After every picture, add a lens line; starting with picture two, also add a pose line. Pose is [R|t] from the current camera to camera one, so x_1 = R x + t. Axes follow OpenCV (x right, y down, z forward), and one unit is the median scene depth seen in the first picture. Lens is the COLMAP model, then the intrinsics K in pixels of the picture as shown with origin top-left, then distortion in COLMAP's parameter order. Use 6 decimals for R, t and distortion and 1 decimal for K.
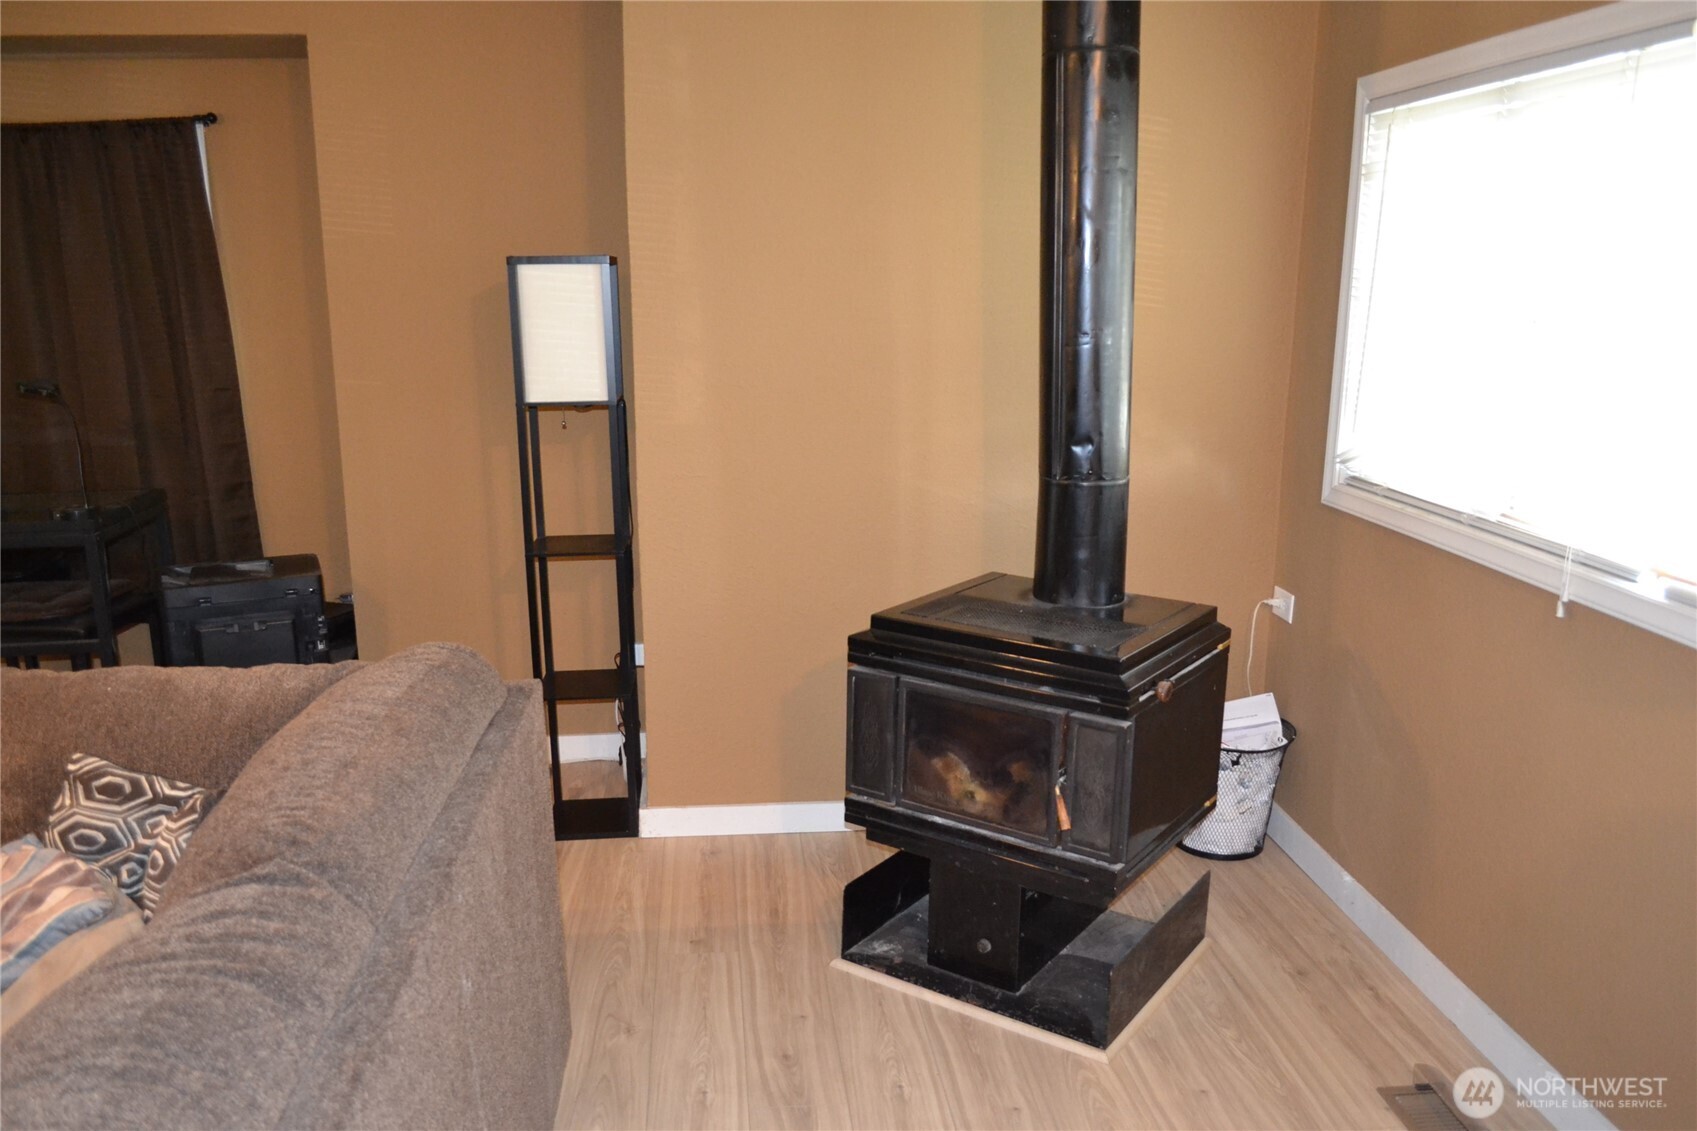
lens RADIAL K [[1353.6, 0, 849.3], [0, 1353.6, 576.2], [0, 0, 1]] dist [-0.008748, -0.005594]
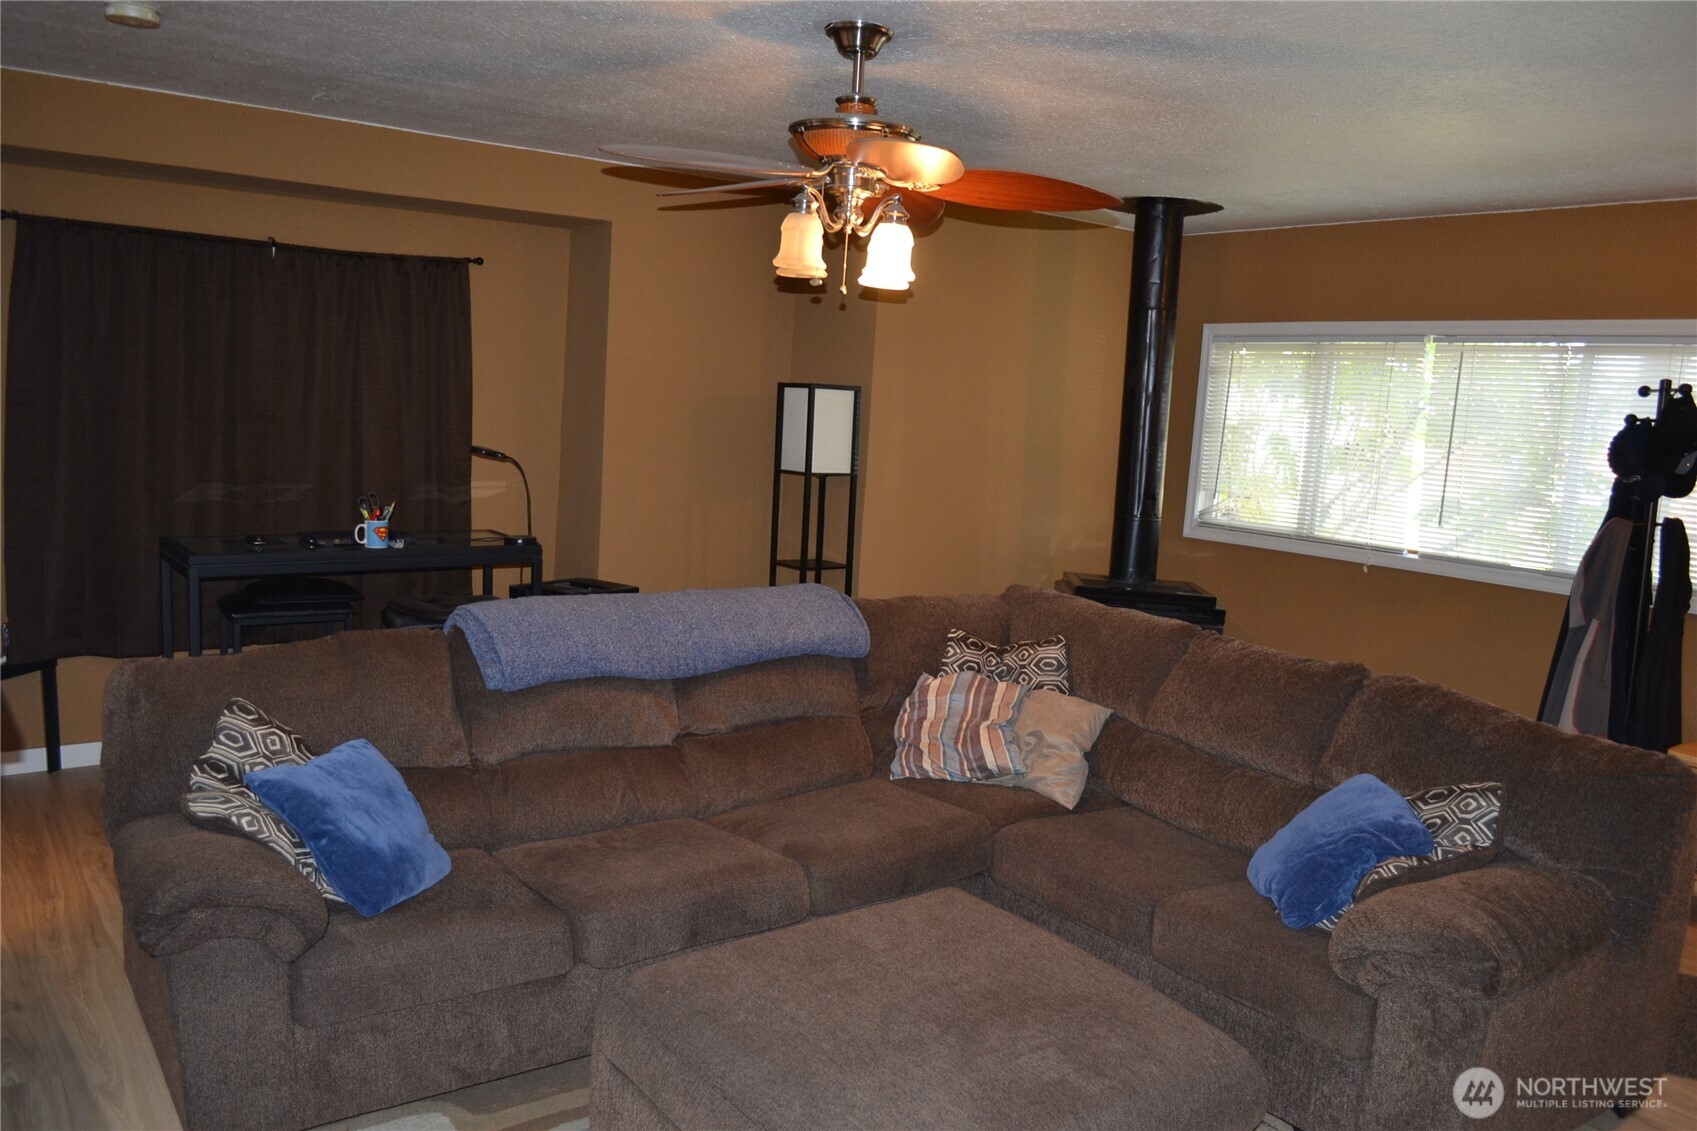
lens RADIAL K [[1353.6, 0, 856.9], [0, 1353.6, 572.8], [0, 0, 1]] dist [-0.008748, -0.005594]
pose [[0.859324, -0.008143, 0.511367, -1.044981], [0.052471, 0.996001, -0.072314, 0.112904], [-0.508733, 0.088973, 0.856314, -0.408579]]
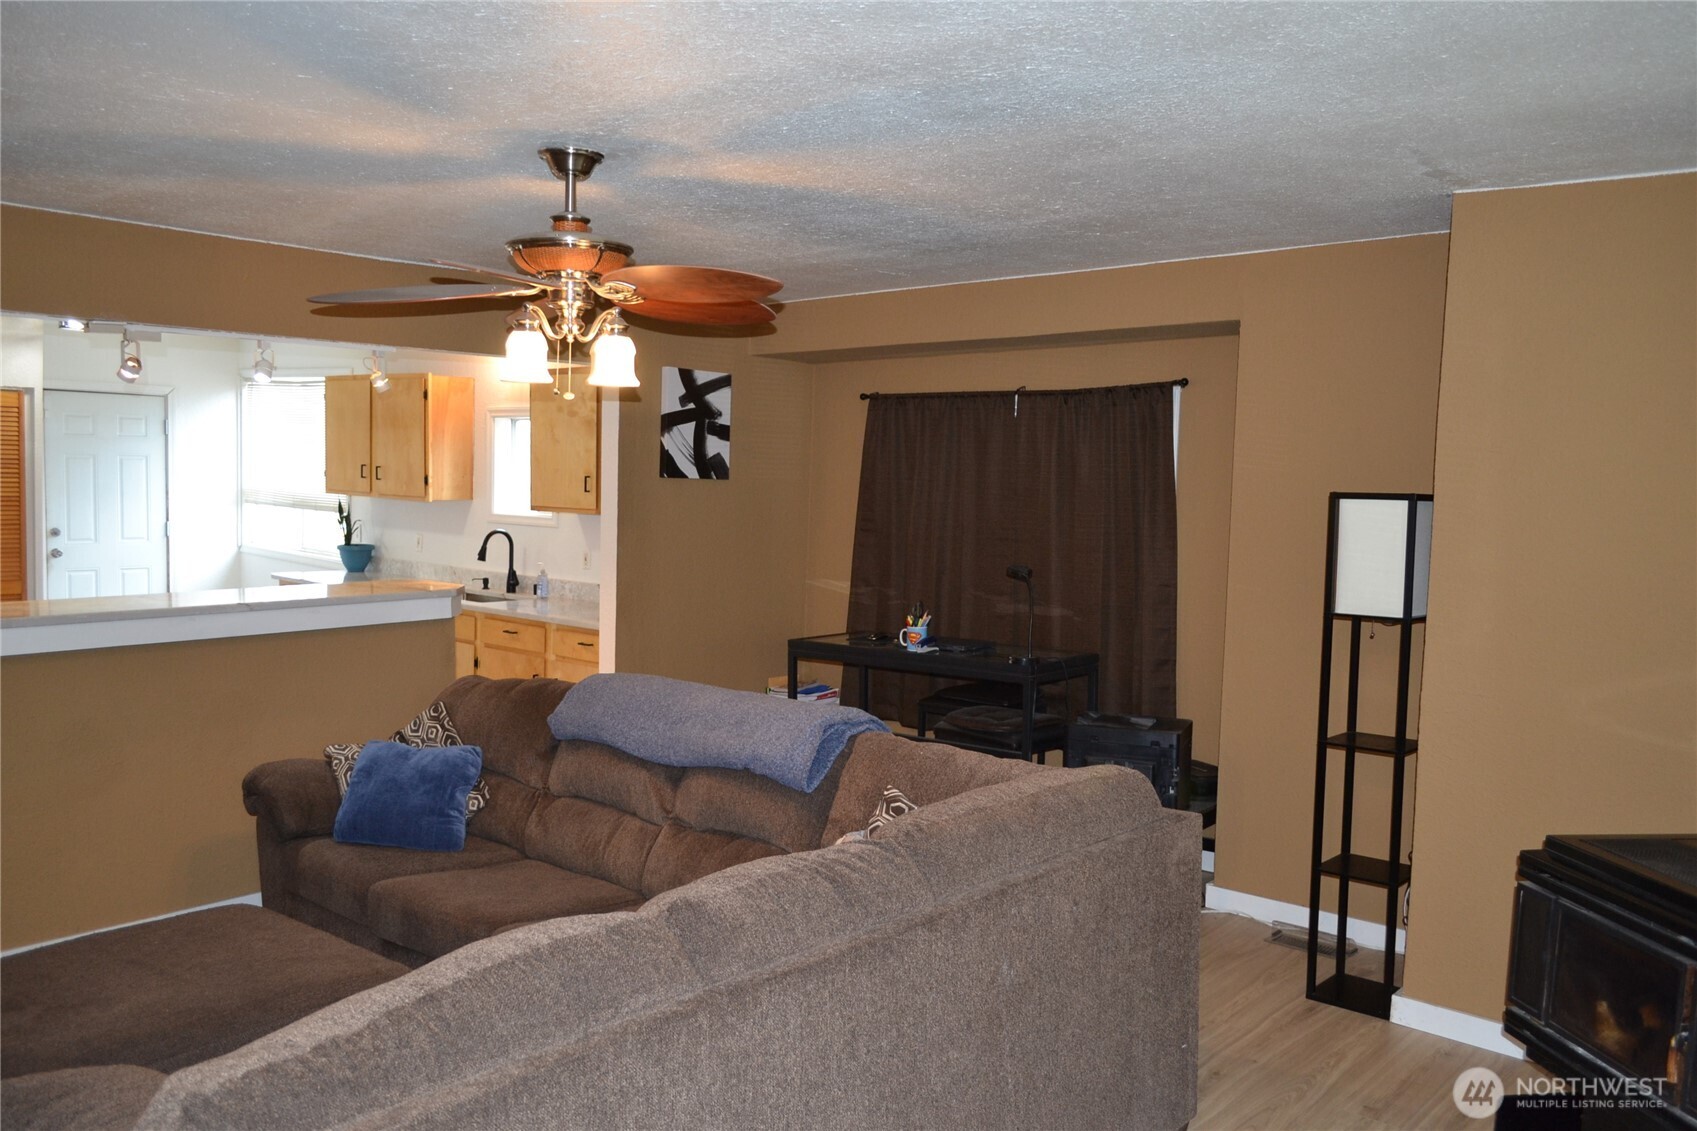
lens RADIAL K [[1353.6, 0, 846.0], [0, 1353.6, 567.5], [0, 0, 1]] dist [-0.008748, -0.005594]
pose [[0.684721, 0.069534, -0.725480, 0.331760], [-0.189707, 0.978128, -0.085300, 0.014813], [0.703682, 0.196035, 0.682937, -0.118364]]
